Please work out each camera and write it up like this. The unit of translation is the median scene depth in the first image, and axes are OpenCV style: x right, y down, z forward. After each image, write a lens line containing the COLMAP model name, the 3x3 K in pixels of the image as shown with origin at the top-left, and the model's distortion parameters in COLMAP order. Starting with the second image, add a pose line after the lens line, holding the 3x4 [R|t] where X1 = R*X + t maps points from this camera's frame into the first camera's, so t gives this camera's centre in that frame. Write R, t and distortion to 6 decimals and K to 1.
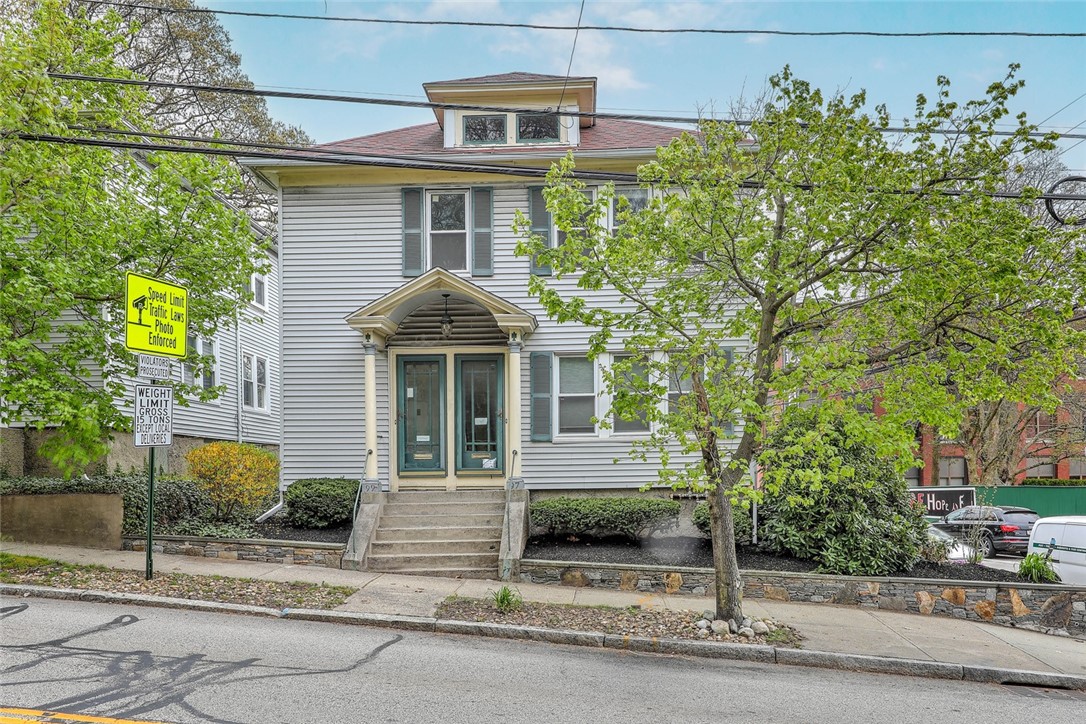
lens RADIAL K [[654.2, 0, 541.3], [0, 654.2, 357.9], [0, 0, 1]] dist [0.001909, -0.000012]
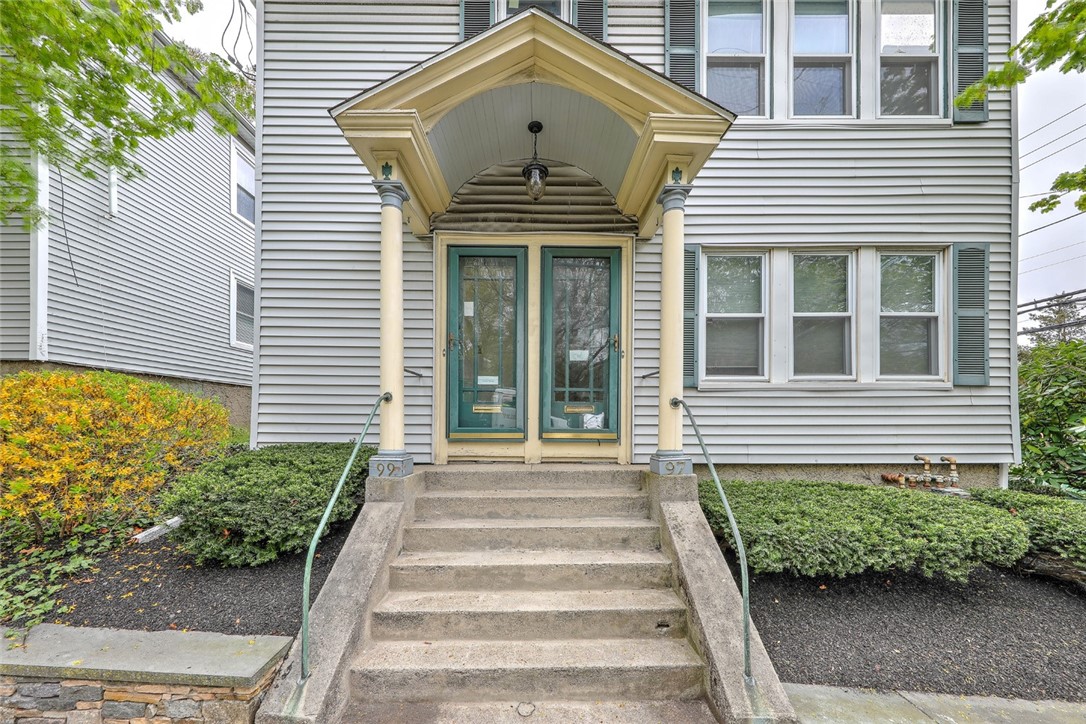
lens RADIAL K [[343.0, 0, 548.9], [0, 343.0, 371.4], [0, 0, 1]] dist [-0.000041, -0.000002]
pose [[0.999078, 0.019989, 0.037992, -0.136454], [-0.021169, 0.999297, 0.030931, 0.104317], [-0.037347, -0.031707, 0.998799, 0.674398]]
